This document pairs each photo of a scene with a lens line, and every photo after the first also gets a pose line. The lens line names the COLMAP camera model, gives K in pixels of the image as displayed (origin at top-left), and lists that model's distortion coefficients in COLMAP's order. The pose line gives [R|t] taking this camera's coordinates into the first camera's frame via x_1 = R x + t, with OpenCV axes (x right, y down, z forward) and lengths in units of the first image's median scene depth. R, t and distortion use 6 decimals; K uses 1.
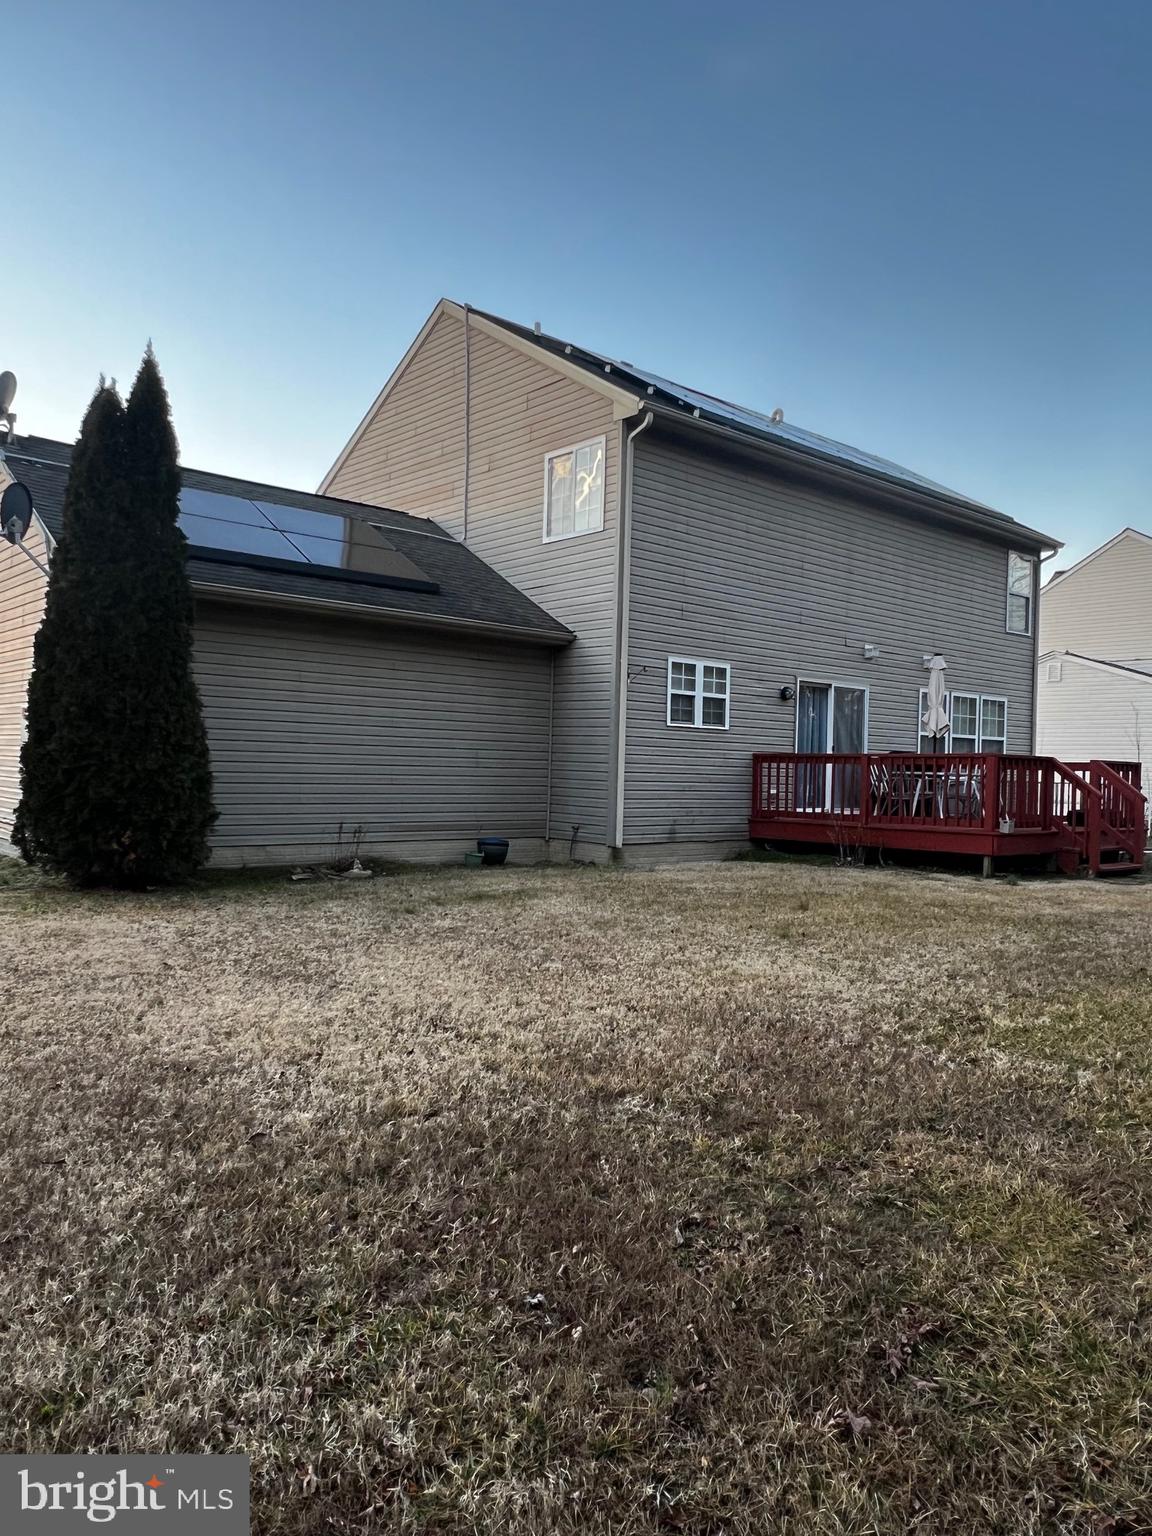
lens RADIAL K [[1067.1, 0, 576.4], [0, 1067.1, 779.2], [0, 0, 1]] dist [0.001191, -0.000653]
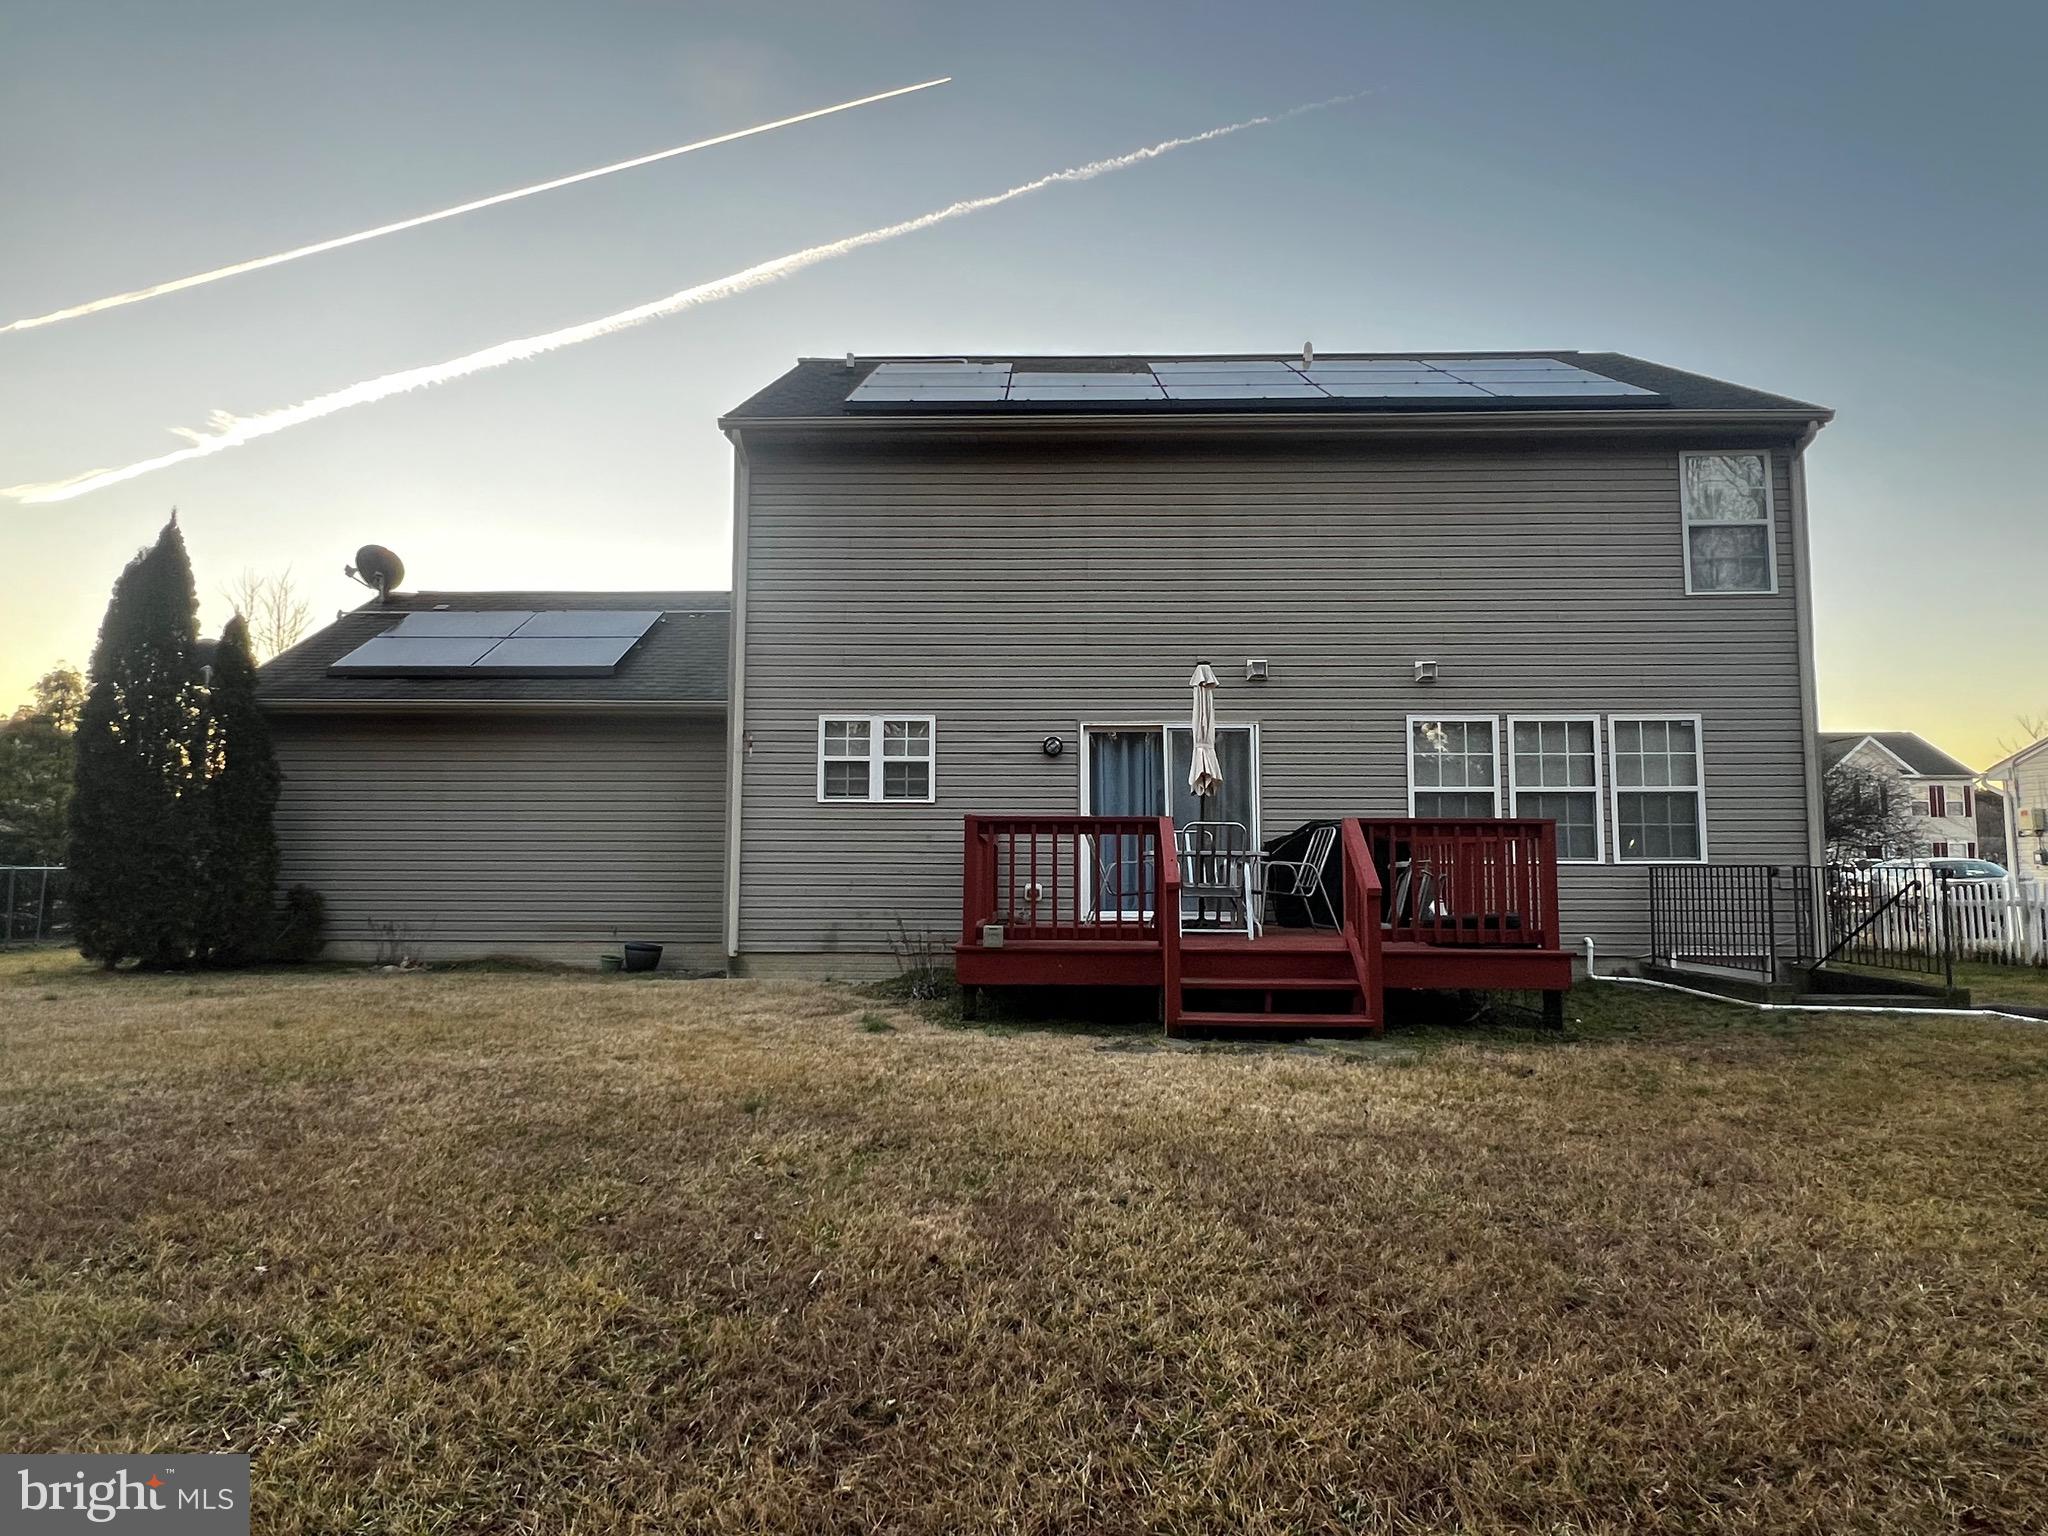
lens RADIAL K [[1155.3, 0, 1036.1], [0, 1155.3, 768.4], [0, 0, 1]] dist [0.000706, 0.001838]
pose [[0.736647, -0.081439, -0.671356, 1.364076], [0.007515, 0.993647, -0.112289, 0.038021], [0.676236, 0.077672, 0.732579, 0.848517]]
